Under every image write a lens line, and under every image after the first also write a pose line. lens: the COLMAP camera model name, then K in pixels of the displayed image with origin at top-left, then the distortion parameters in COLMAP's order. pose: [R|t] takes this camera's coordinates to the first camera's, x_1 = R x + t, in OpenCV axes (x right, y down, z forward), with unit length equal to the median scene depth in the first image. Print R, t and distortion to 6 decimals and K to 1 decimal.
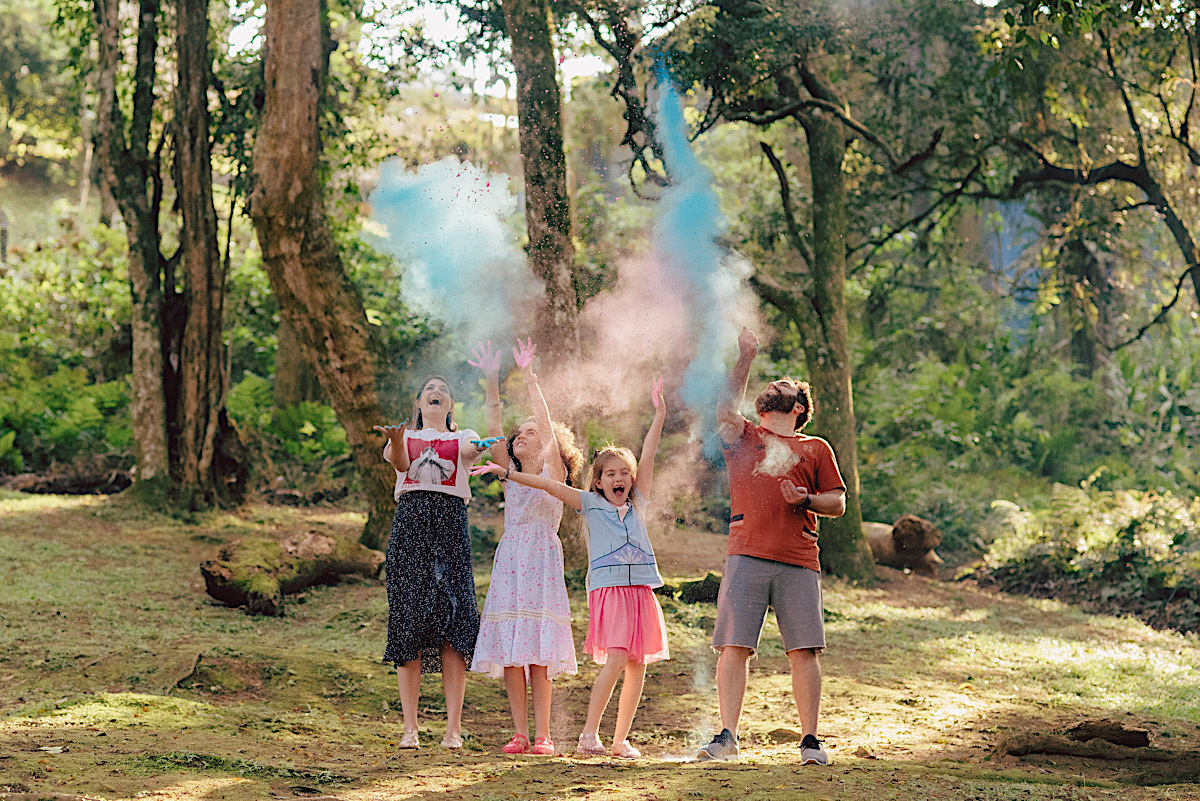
lens RADIAL K [[2947.4, 0, 600.0], [0, 2947.4, 400.5], [0, 0, 1]] dist [-0.062645, -0.194713]
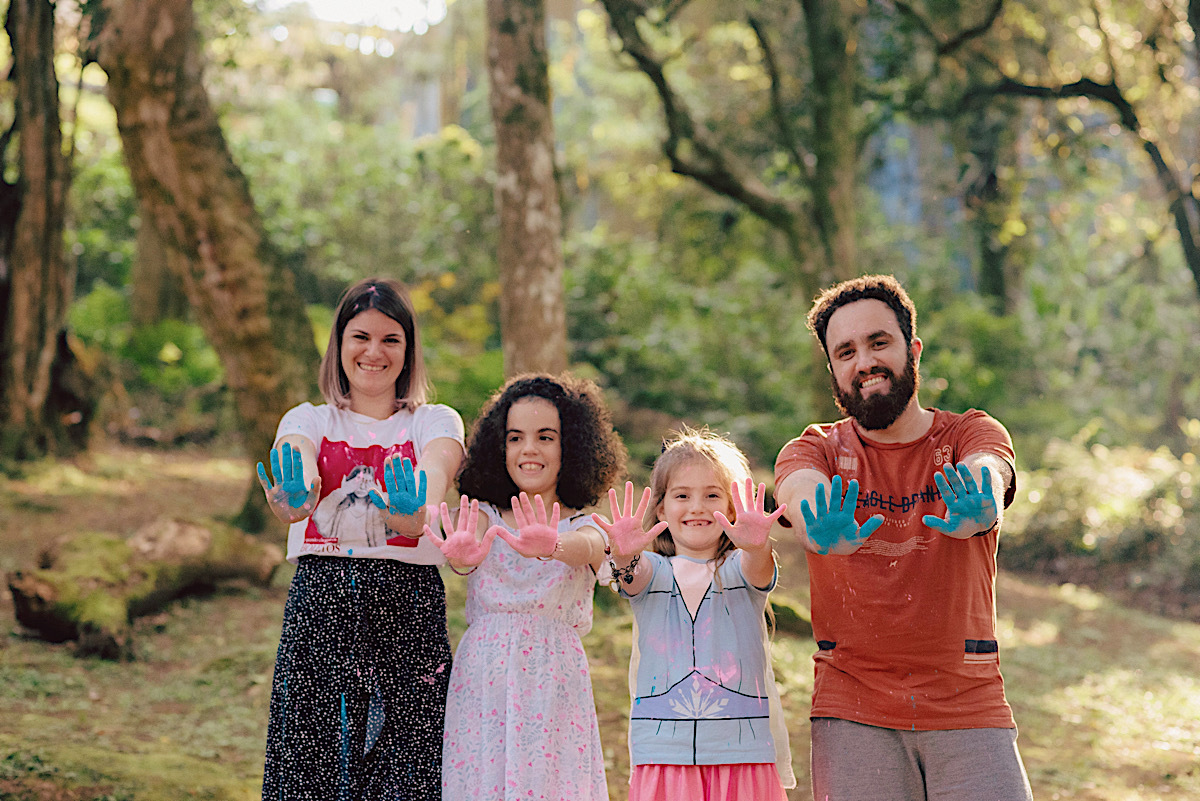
lens RADIAL K [[2930.7, 0, 654.1], [0, 2930.7, 399.9], [0, 0, 1]] dist [0.058372, -1.117990]
pose [[0.997449, 0.025320, 0.066735, -0.027472], [-0.027065, 0.999312, 0.025365, -0.003252], [-0.066047, -0.027106, 0.997448, 0.257331]]
